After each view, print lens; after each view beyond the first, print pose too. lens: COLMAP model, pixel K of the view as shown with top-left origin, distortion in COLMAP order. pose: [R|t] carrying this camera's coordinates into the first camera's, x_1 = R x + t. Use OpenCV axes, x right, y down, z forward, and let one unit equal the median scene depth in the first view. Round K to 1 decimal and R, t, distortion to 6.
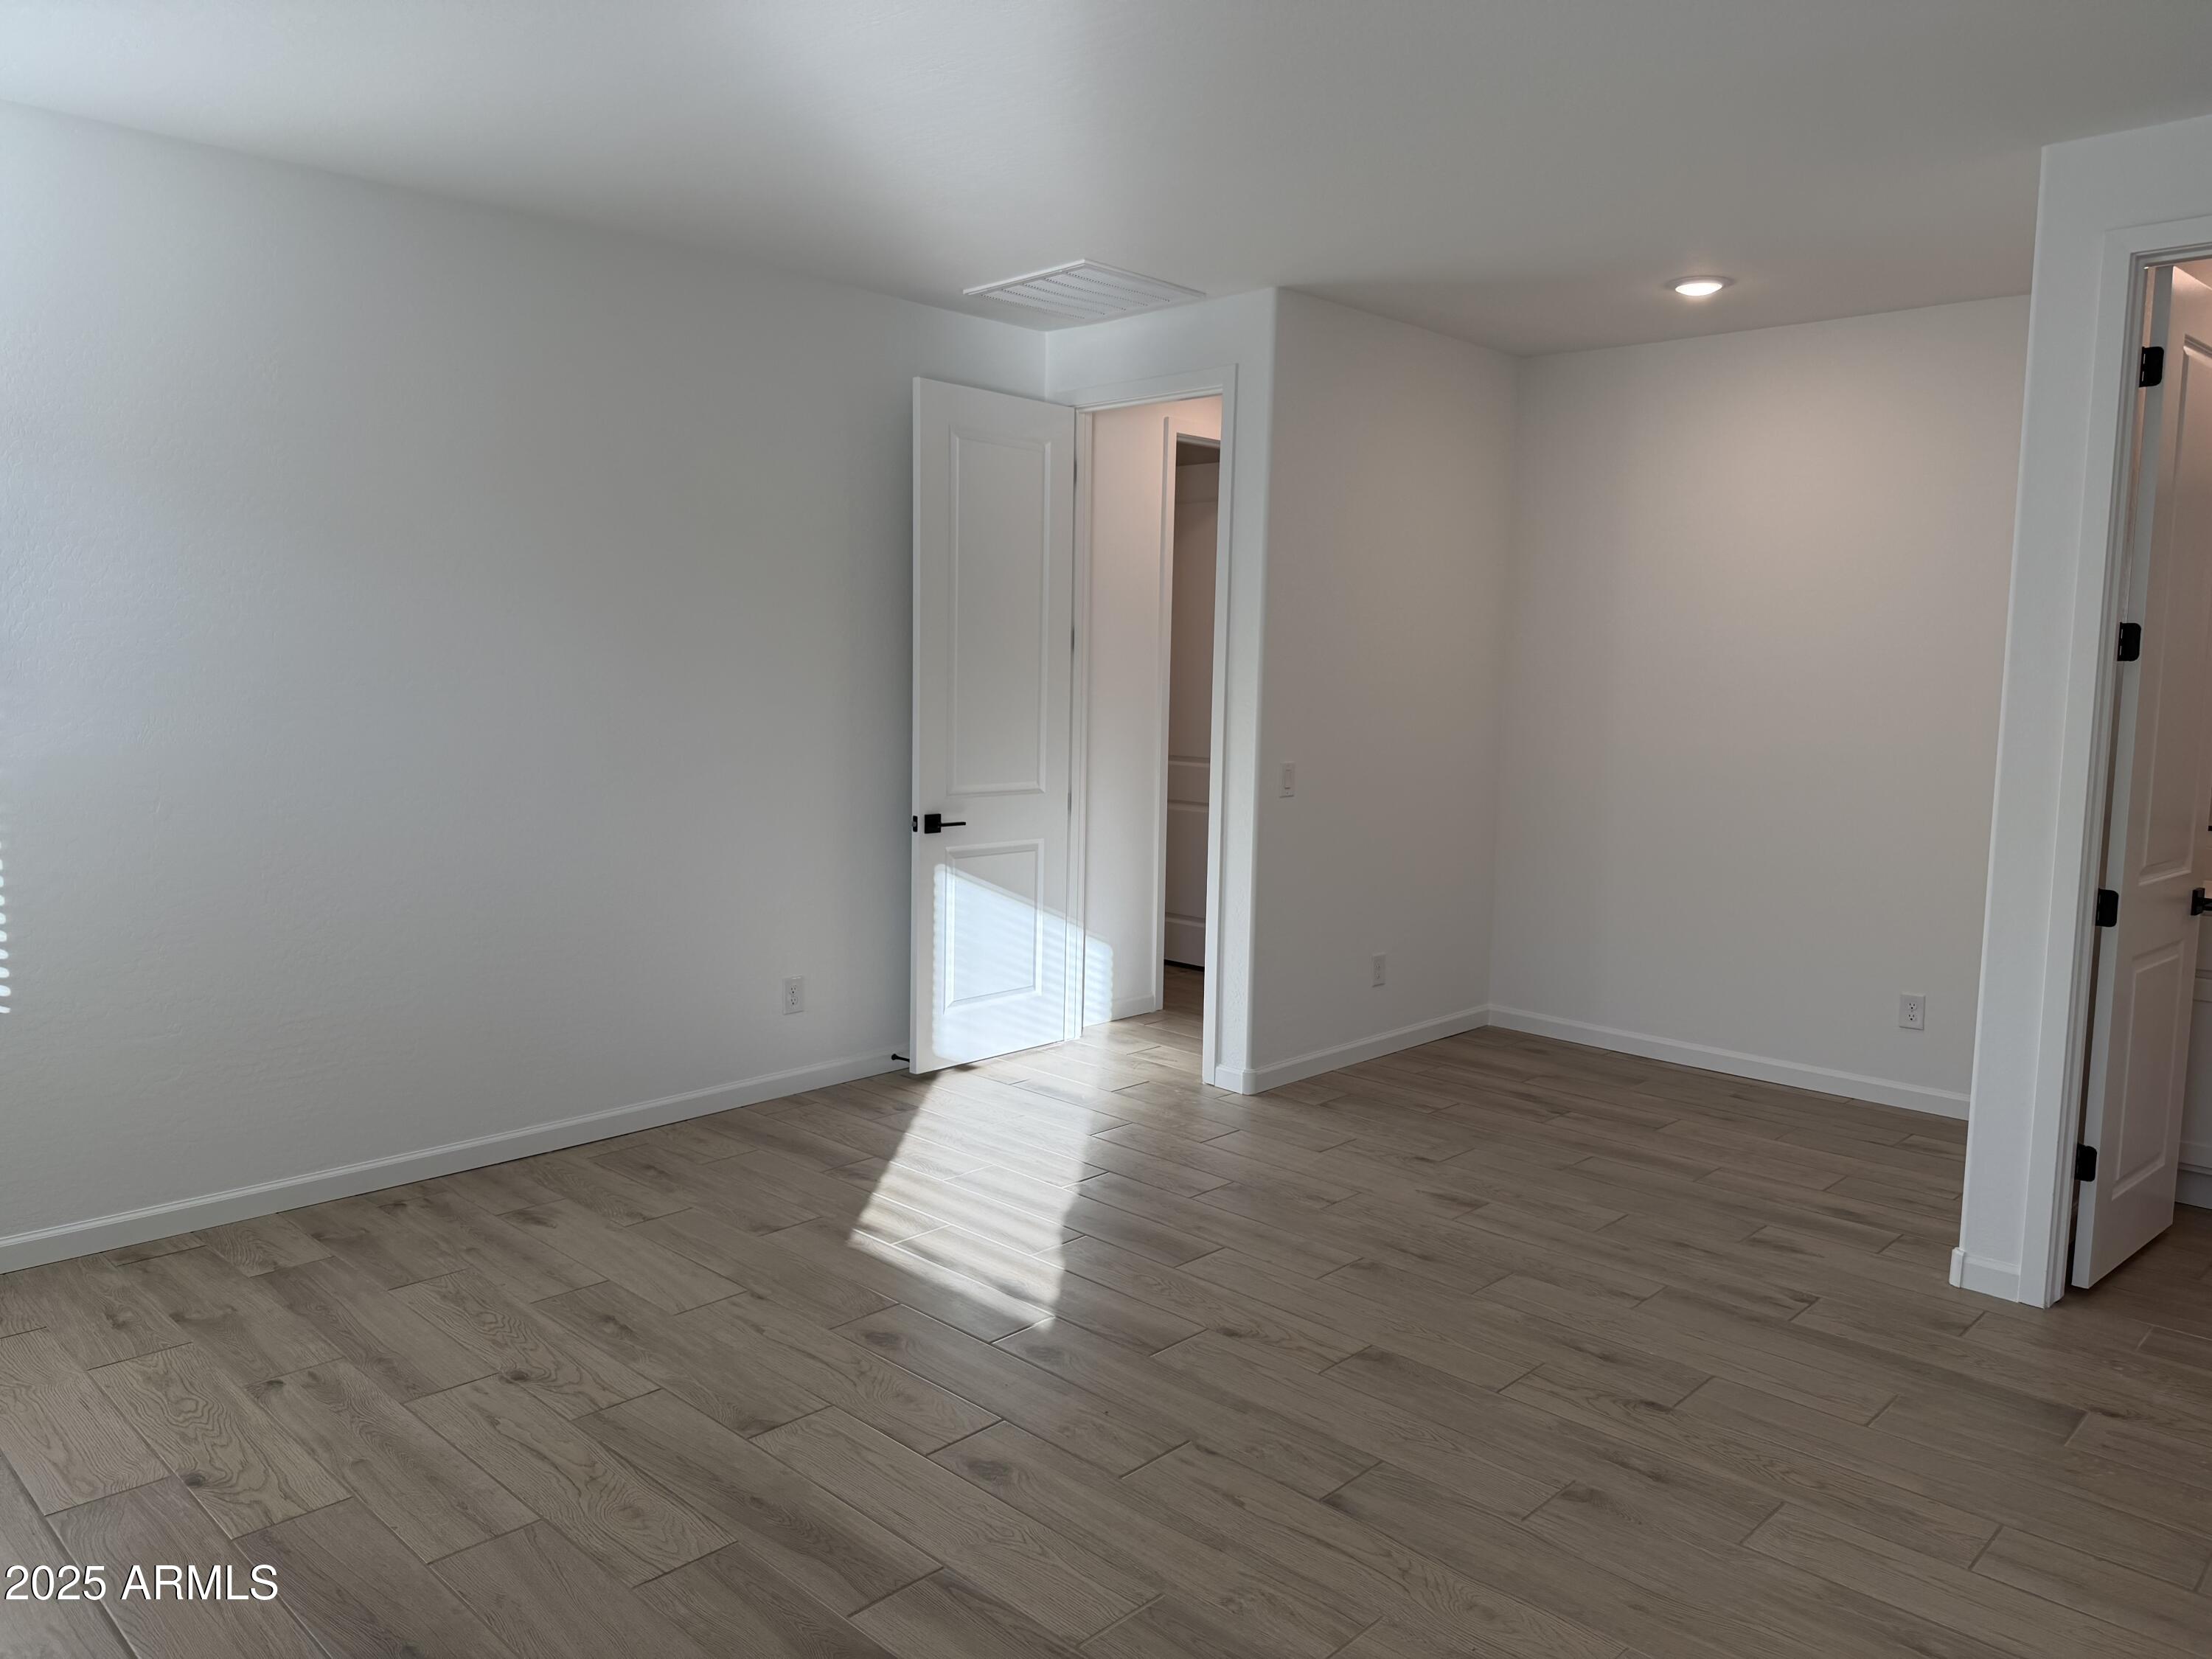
lens RADIAL K [[1558.0, 0, 1106.0], [0, 1558.0, 829.5], [0, 0, 1]] dist [0.113288, -0.153402]
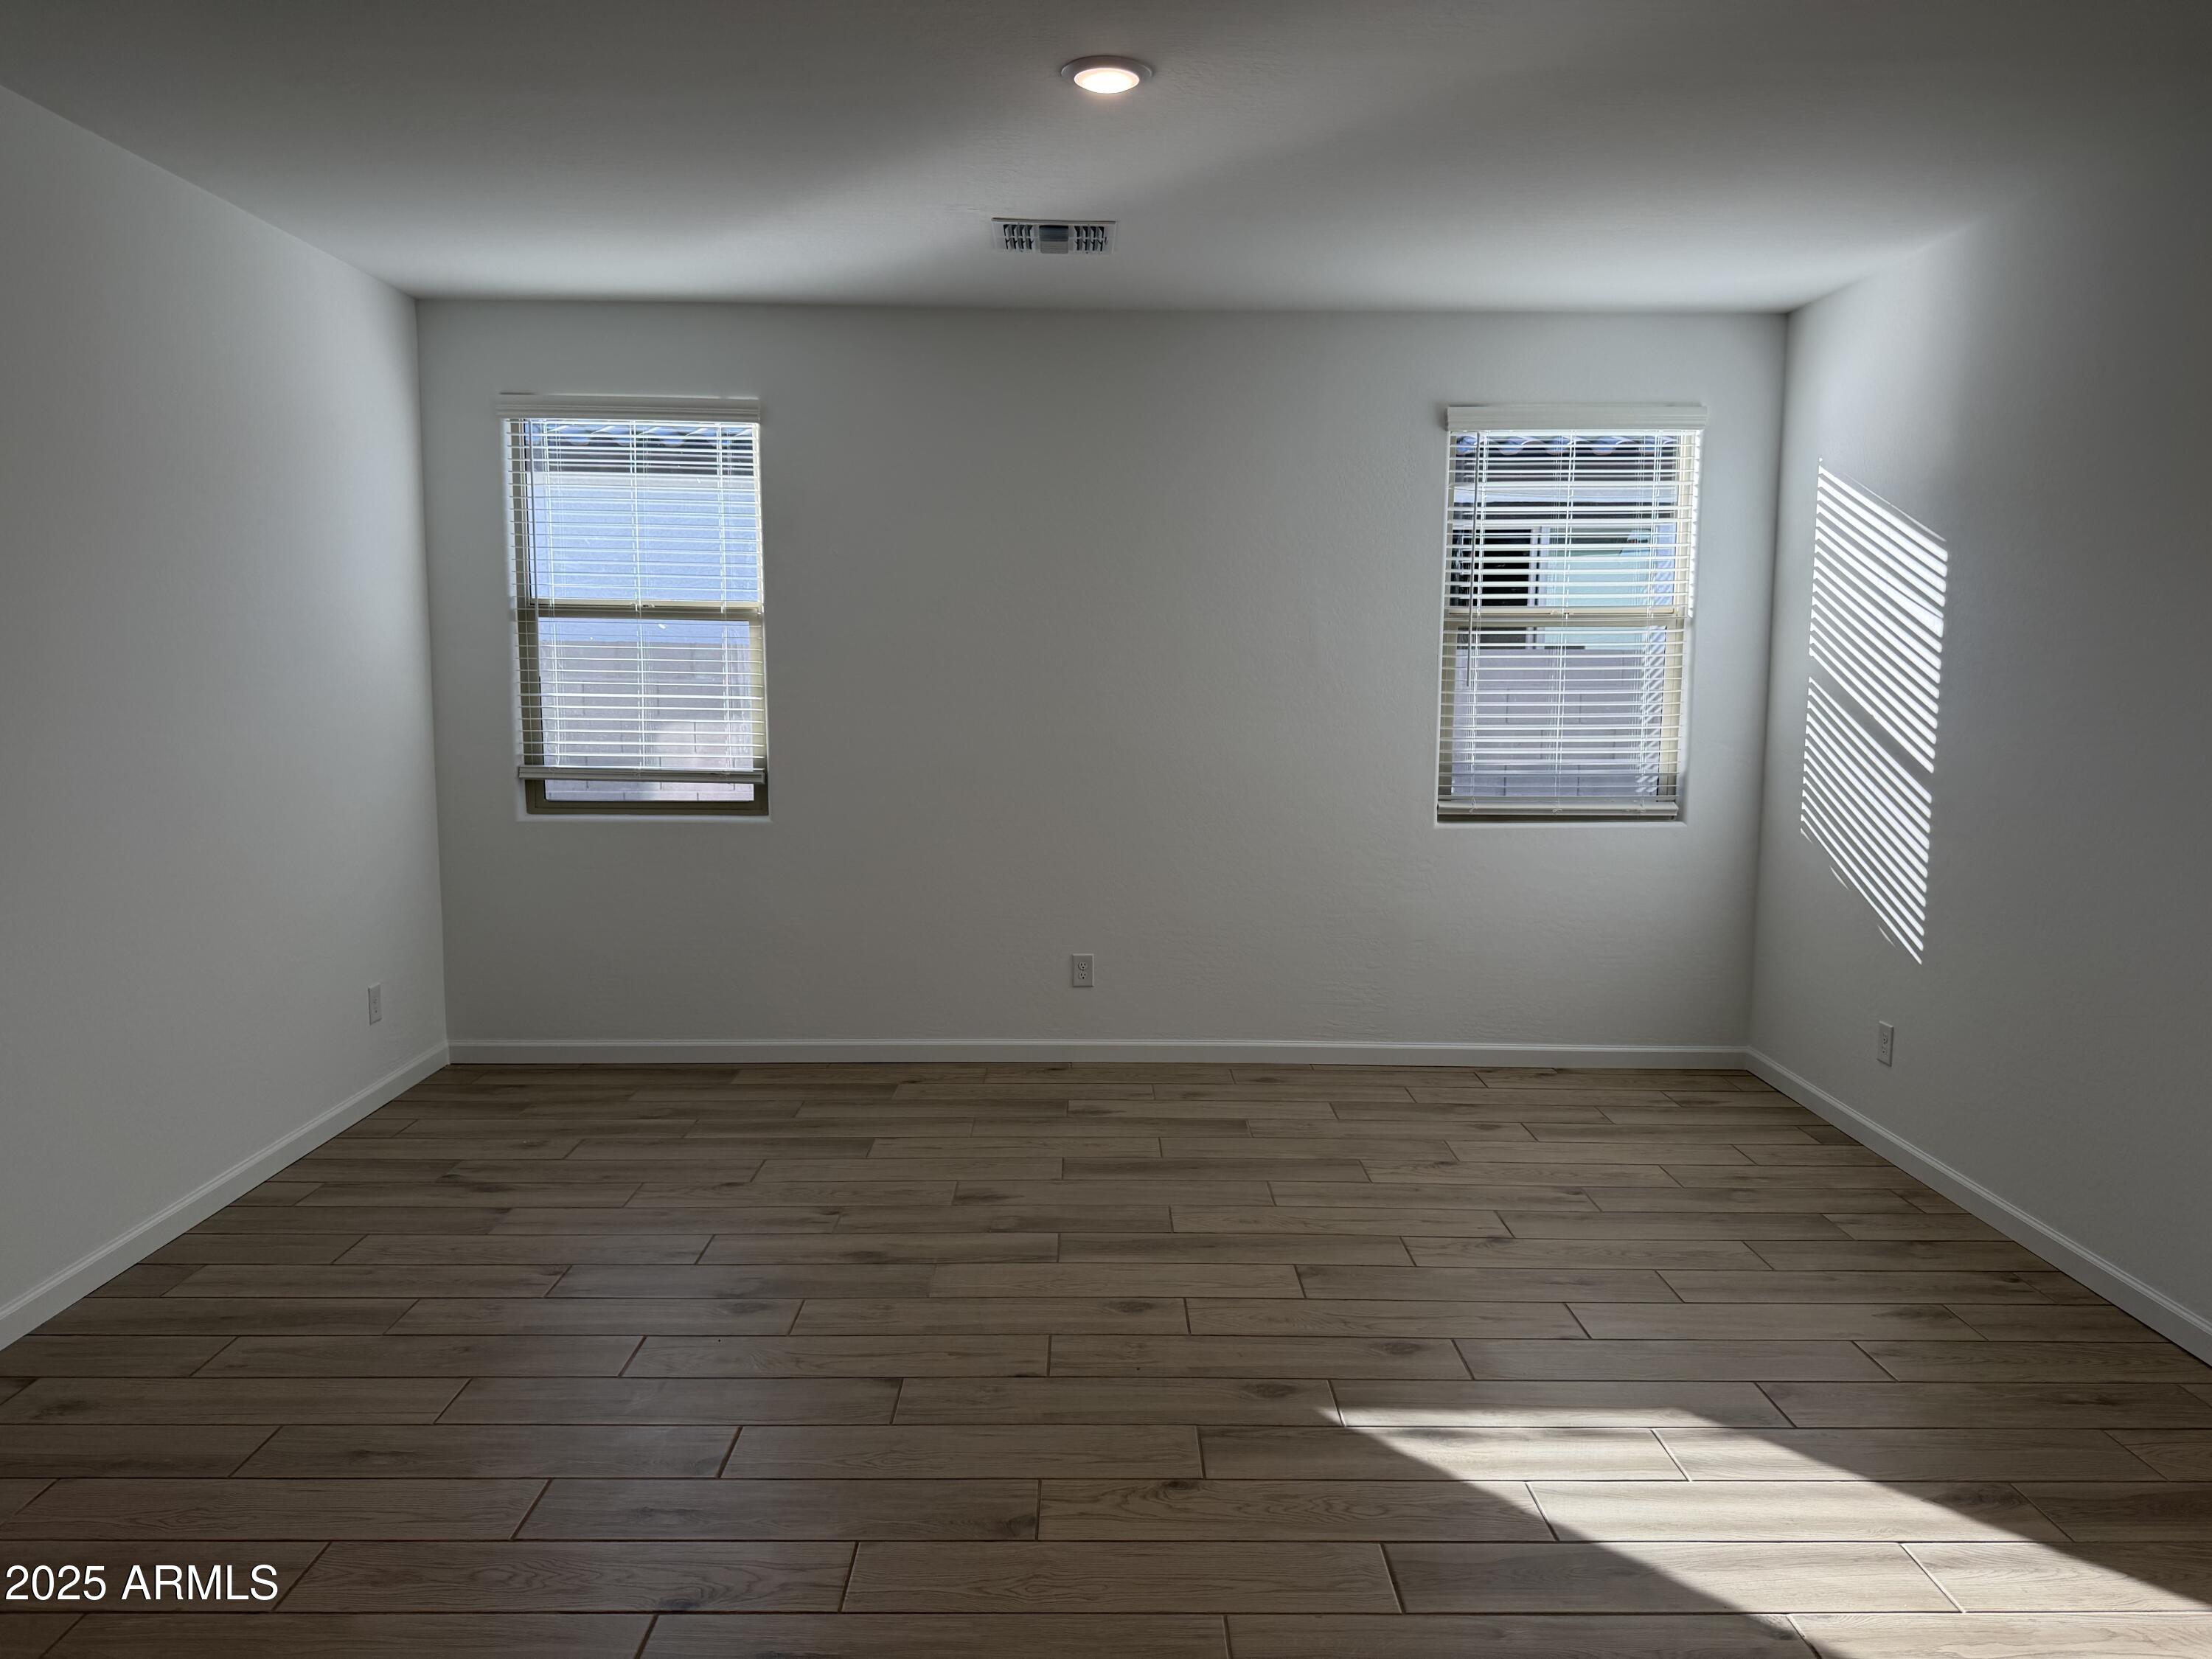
lens RADIAL K [[1558.0, 0, 1106.0], [0, 1558.0, 829.5], [0, 0, 1]] dist [0.113288, -0.153402]
pose [[-0.708594, 0.055601, -0.703423, 0.622266], [-0.095907, 0.980050, 0.174078, -0.141207], [0.699068, 0.190814, -0.689125, 1.383444]]
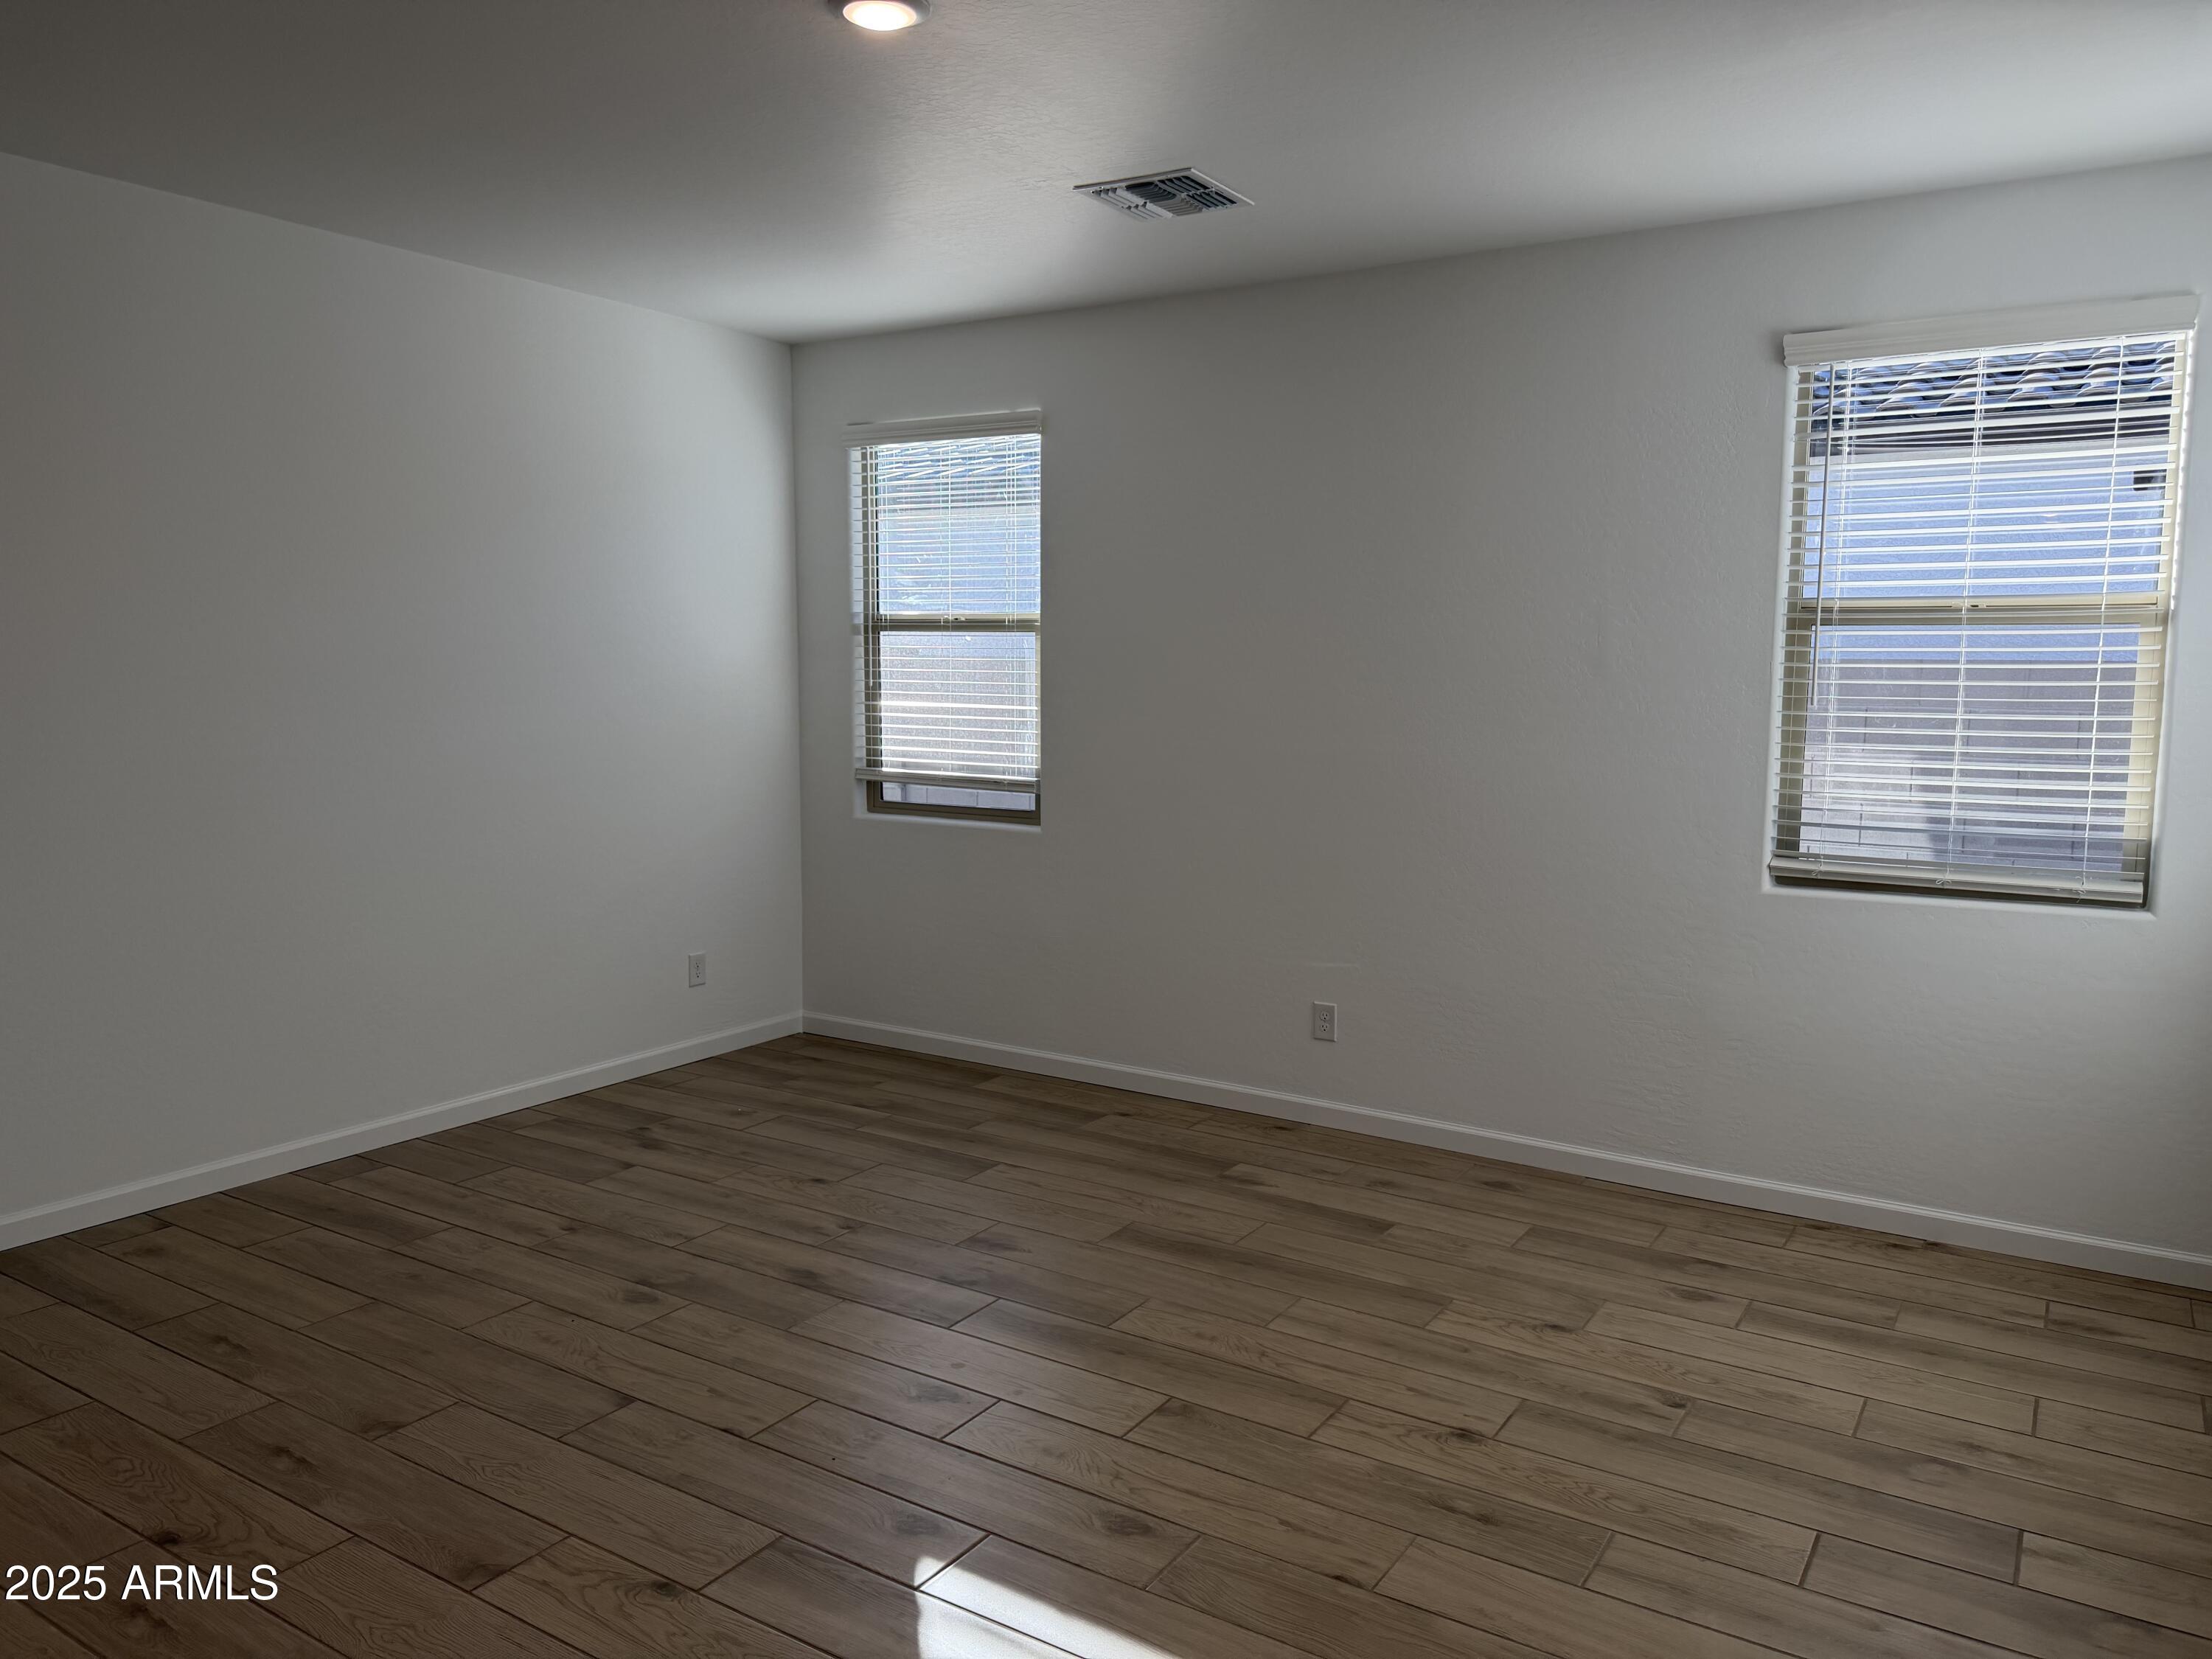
lens RADIAL K [[1558.0, 0, 1106.0], [0, 1558.0, 829.5], [0, 0, 1]] dist [0.113288, -0.153402]
pose [[-0.979556, -0.005266, -0.201102, 0.028128], [-0.047587, 0.977352, 0.206202, -0.169507], [0.195461, 0.211556, -0.957621, 1.562893]]
